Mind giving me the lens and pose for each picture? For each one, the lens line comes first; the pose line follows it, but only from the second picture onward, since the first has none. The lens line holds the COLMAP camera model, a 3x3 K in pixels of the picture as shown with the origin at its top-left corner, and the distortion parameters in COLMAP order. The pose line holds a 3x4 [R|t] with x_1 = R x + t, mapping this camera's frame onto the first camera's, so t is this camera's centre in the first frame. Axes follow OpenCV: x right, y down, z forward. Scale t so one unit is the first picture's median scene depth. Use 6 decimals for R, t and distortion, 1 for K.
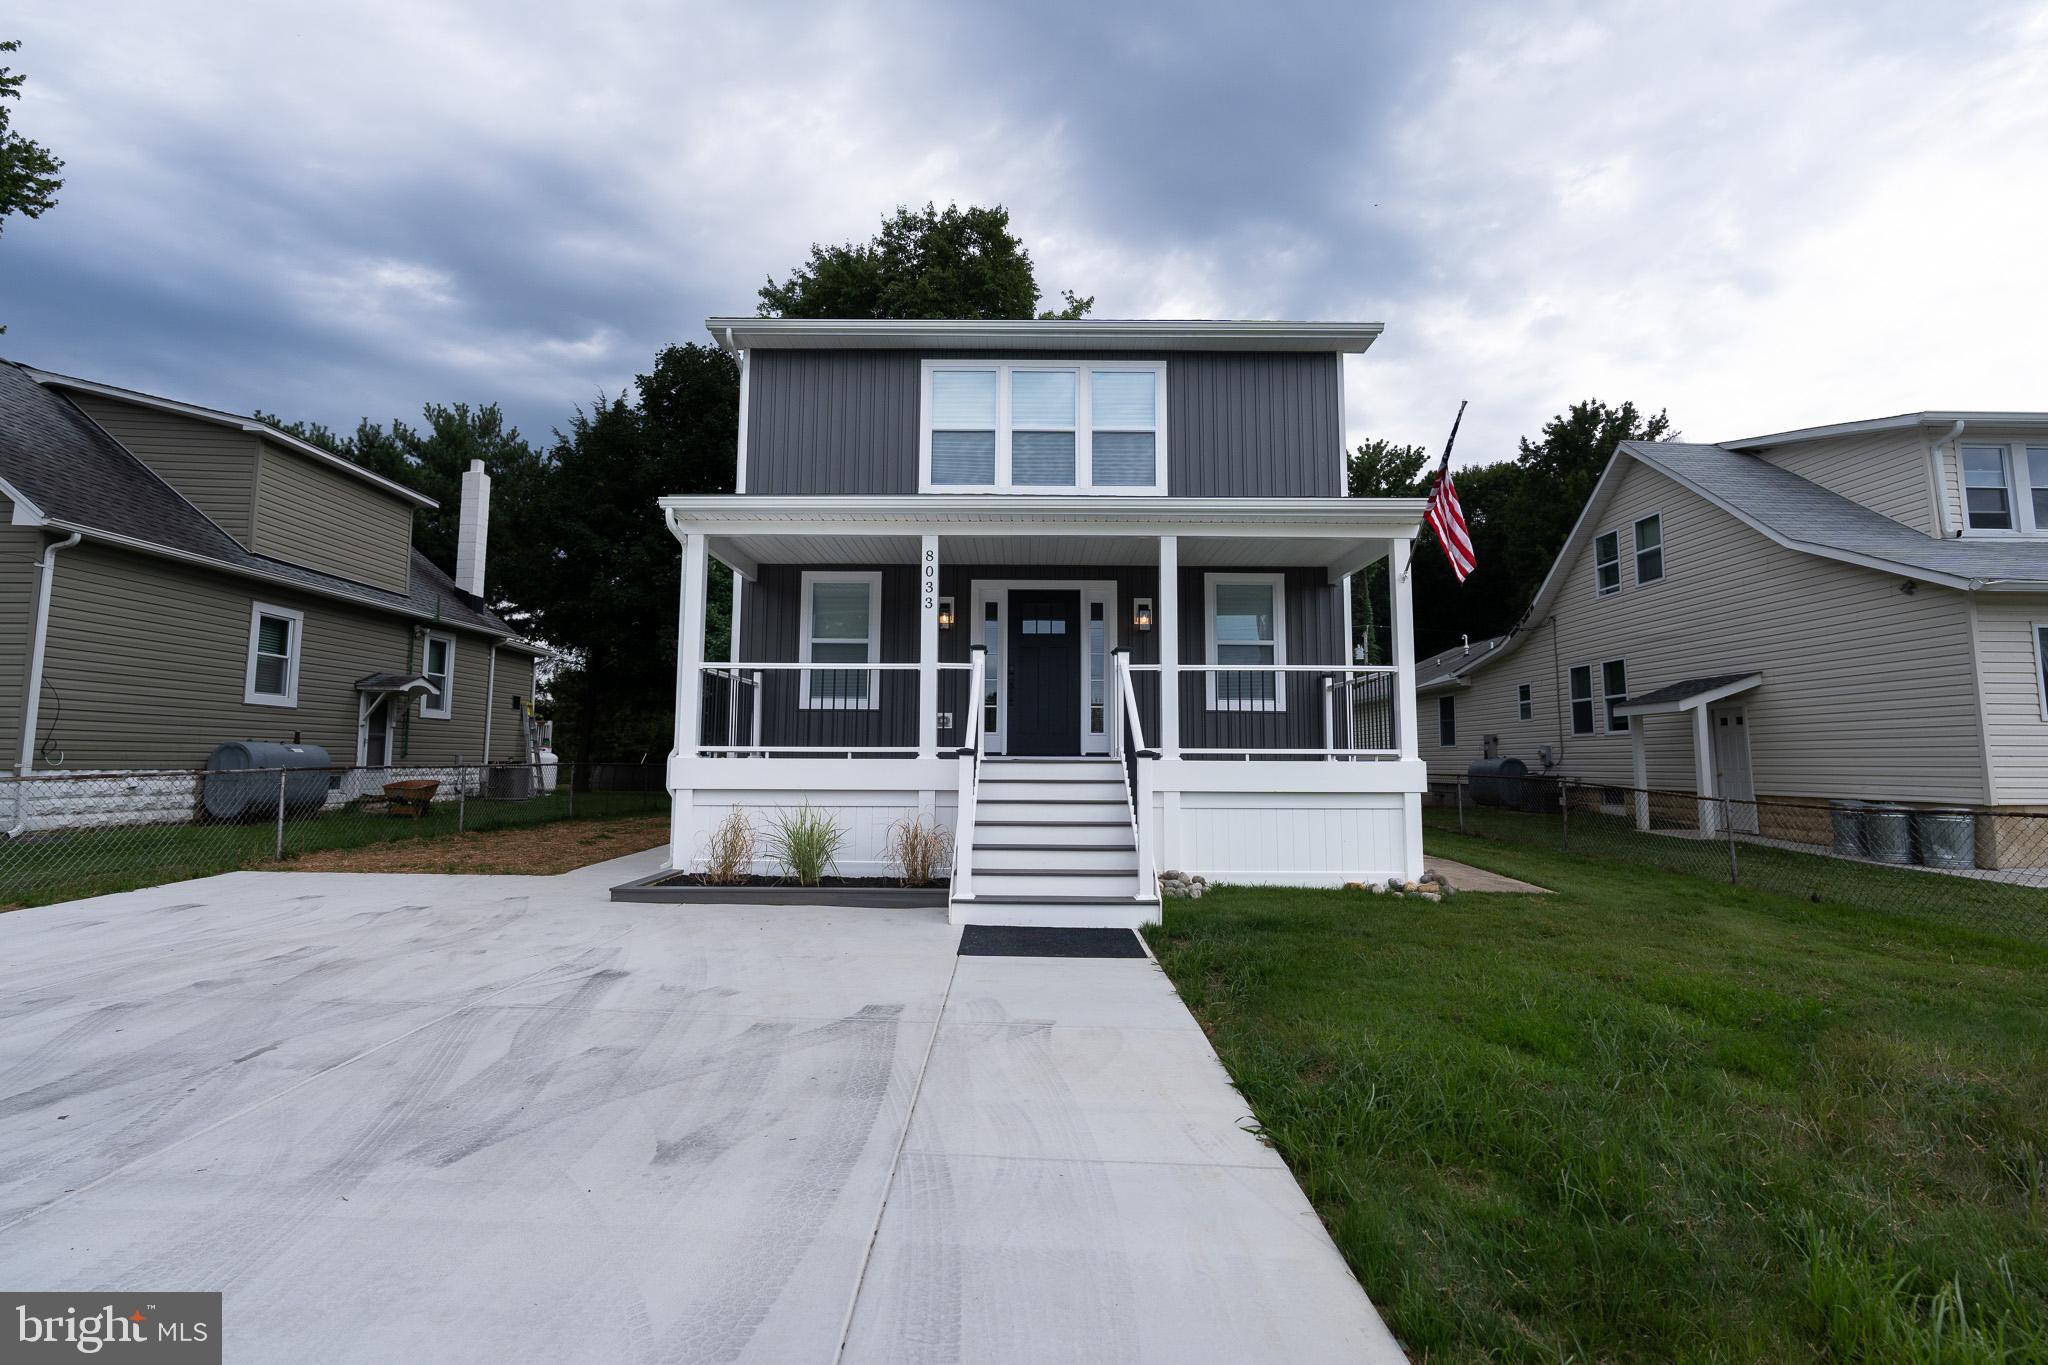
lens RADIAL K [[922.1, 0, 1029.4], [0, 922.1, 670.7], [0, 0, 1]] dist [-0.004447, 0.000627]
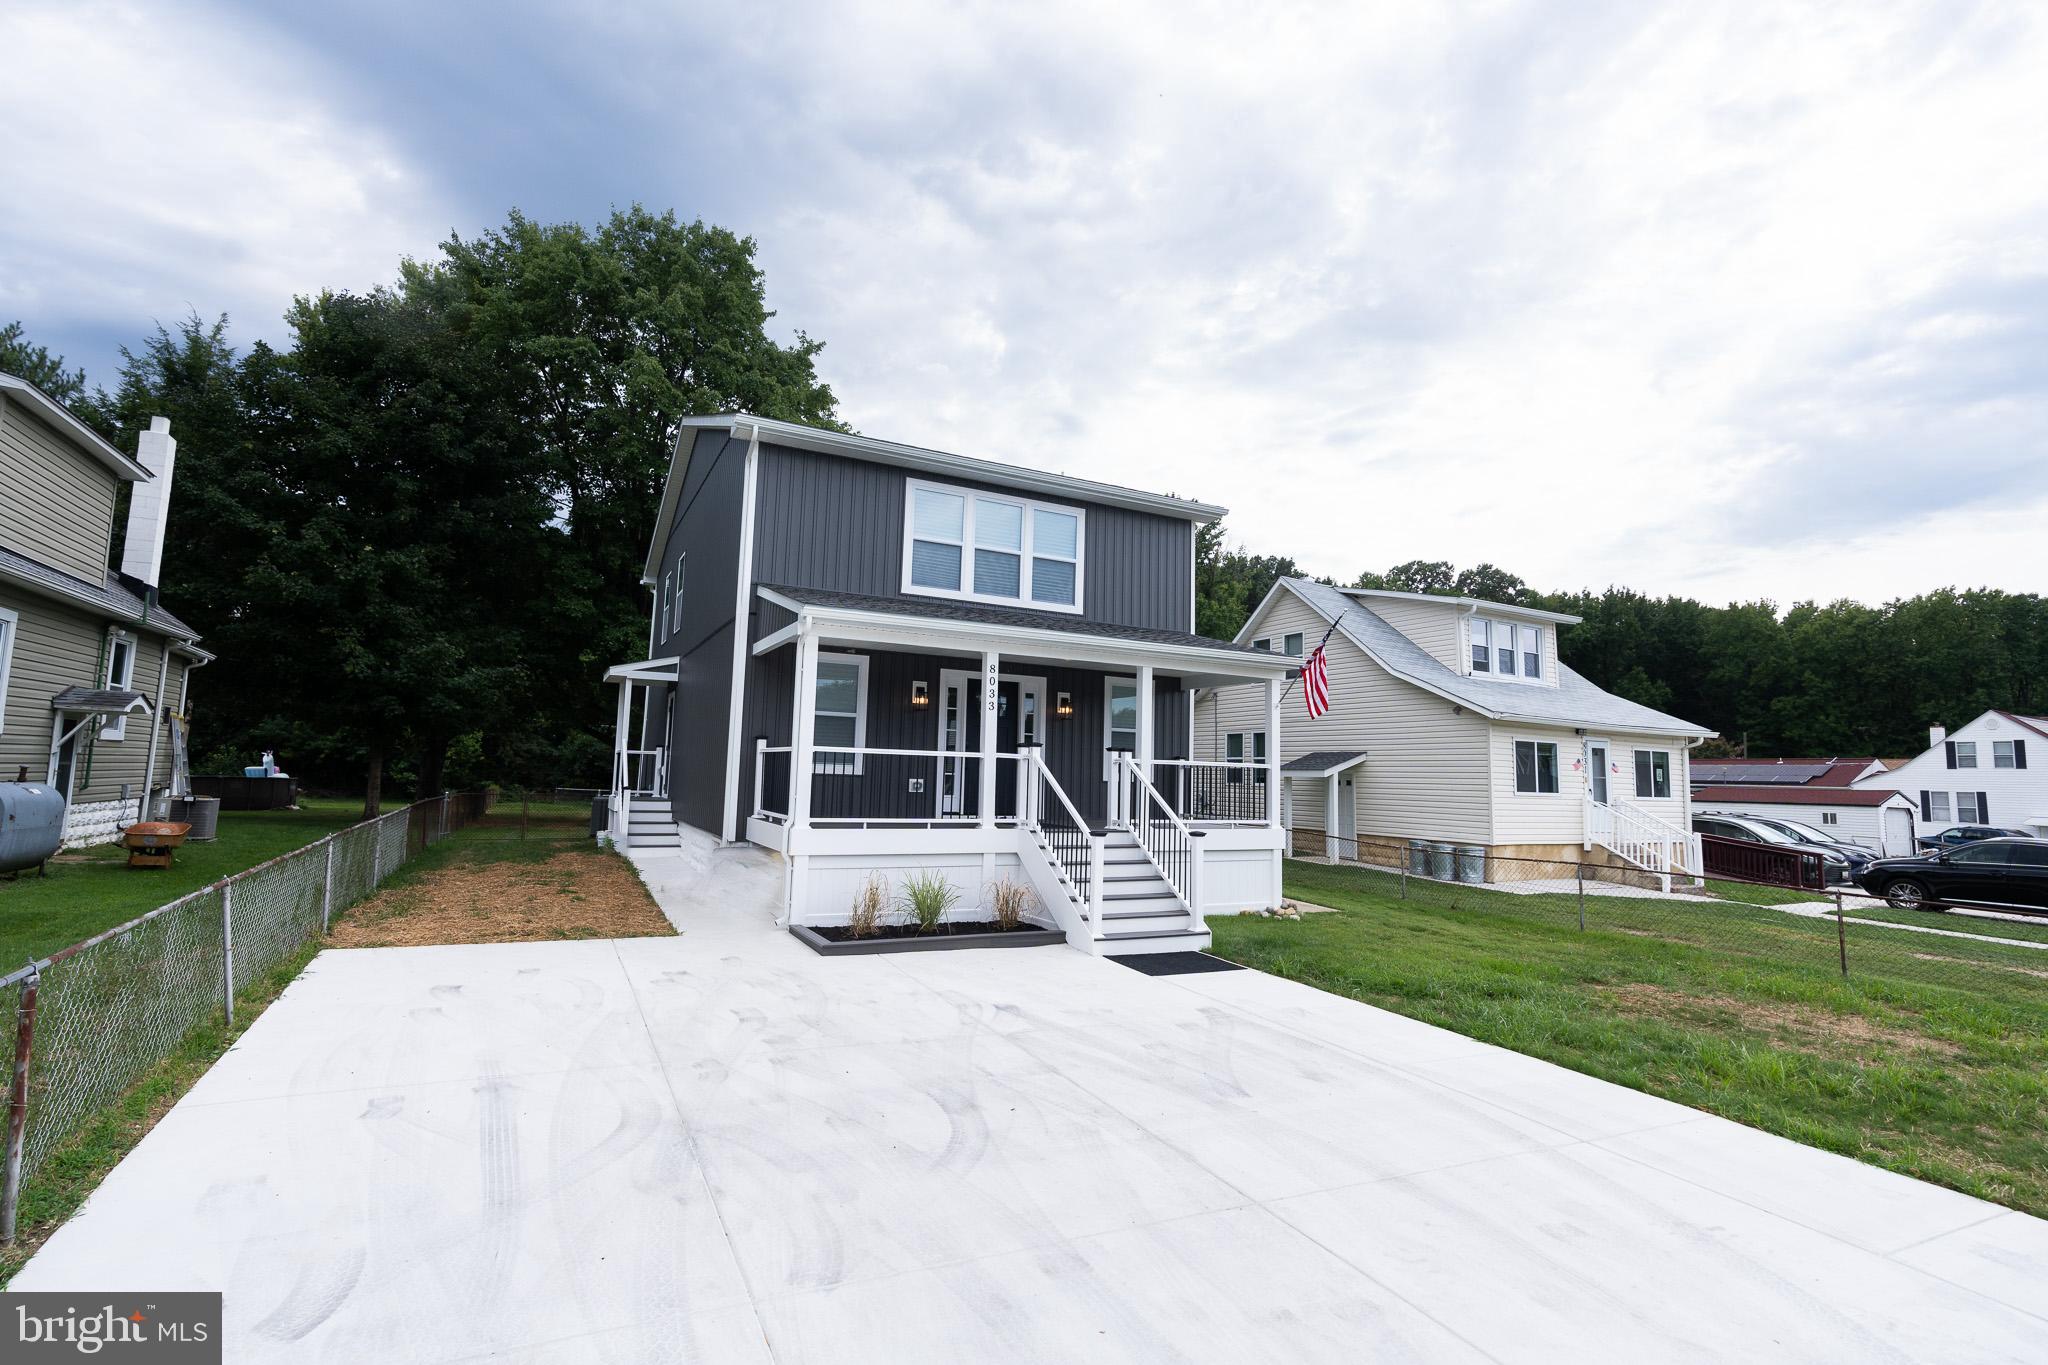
lens RADIAL K [[925.7, 0, 1031.7], [0, 925.7, 674.9], [0, 0, 1]] dist [-0.005124, 0.000186]
pose [[0.890383, 0.070579, 0.449706, -0.416600], [-0.068668, 0.997427, -0.020583, -0.060904], [-0.450002, -0.012554, 0.892939, -0.113665]]
